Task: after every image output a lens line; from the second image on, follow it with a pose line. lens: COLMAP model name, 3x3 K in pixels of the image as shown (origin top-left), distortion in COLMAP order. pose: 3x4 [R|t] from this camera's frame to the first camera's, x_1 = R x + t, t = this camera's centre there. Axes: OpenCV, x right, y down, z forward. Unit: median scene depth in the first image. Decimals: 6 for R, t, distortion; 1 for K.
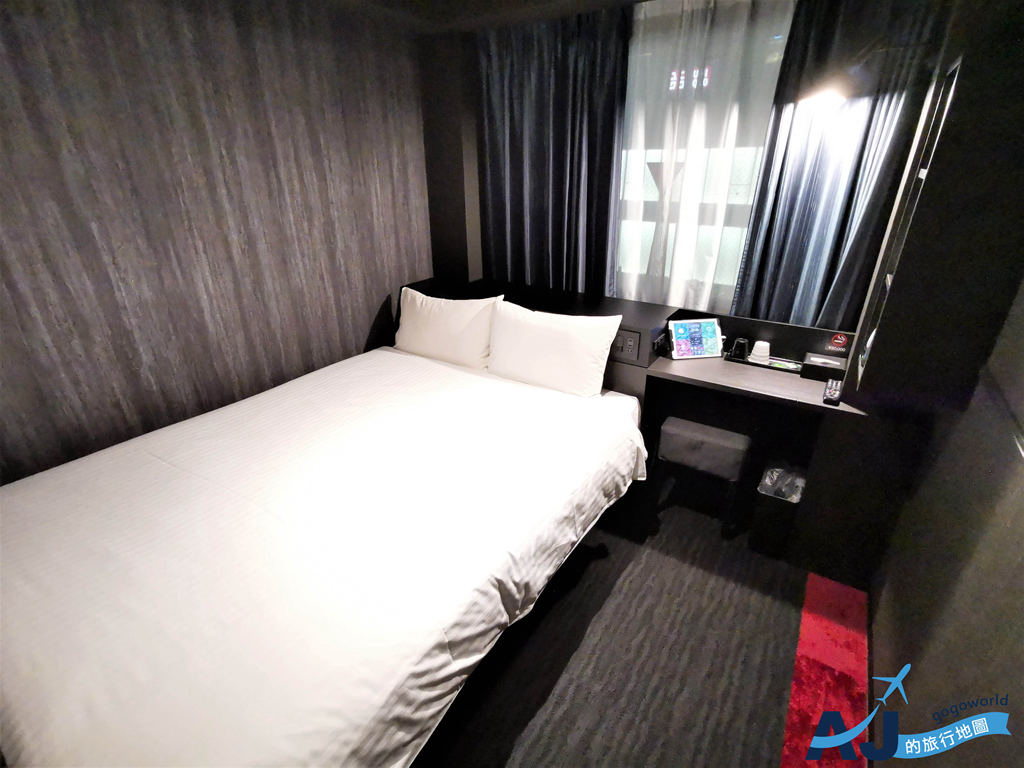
lens RADIAL K [[491.5, 0, 512.0], [0, 491.5, 384.0], [0, 0, 1]] dist [-0.034630, 0.039841]
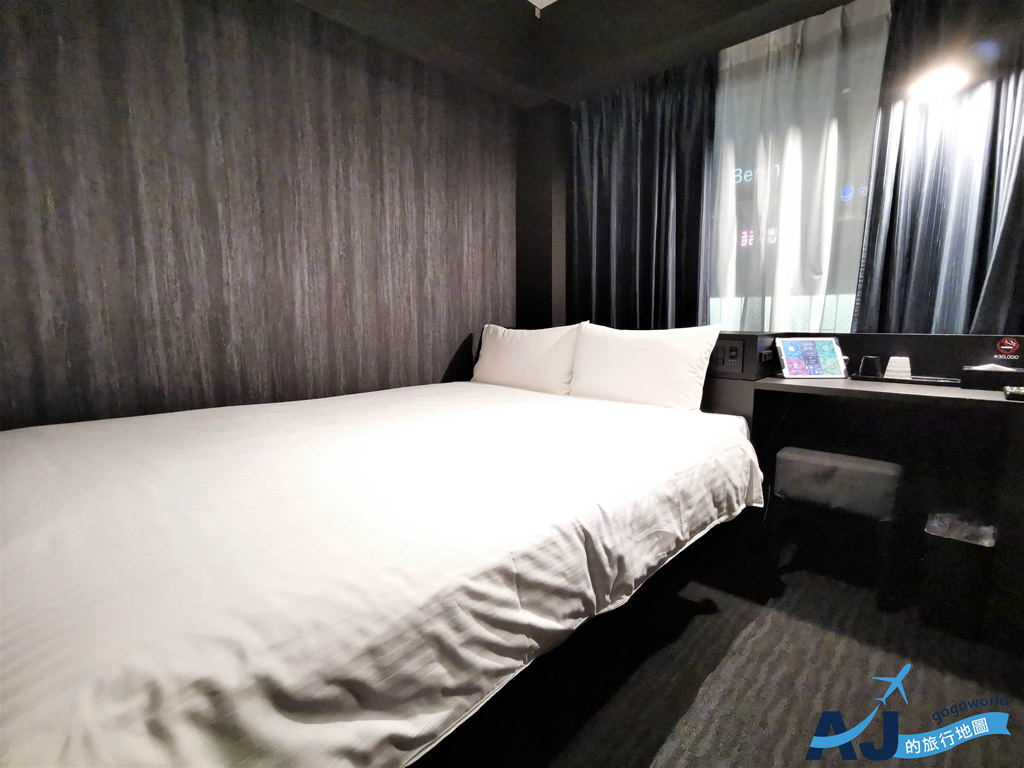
lens RADIAL K [[491.5, 0, 512.0], [0, 491.5, 384.0], [0, 0, 1]] dist [-0.034630, 0.039841]
pose [[0.988174, 0.028091, -0.150744, -0.019303], [-0.070186, 0.956911, -0.281772, 0.250742], [0.136334, 0.289019, 0.947566, 0.125647]]
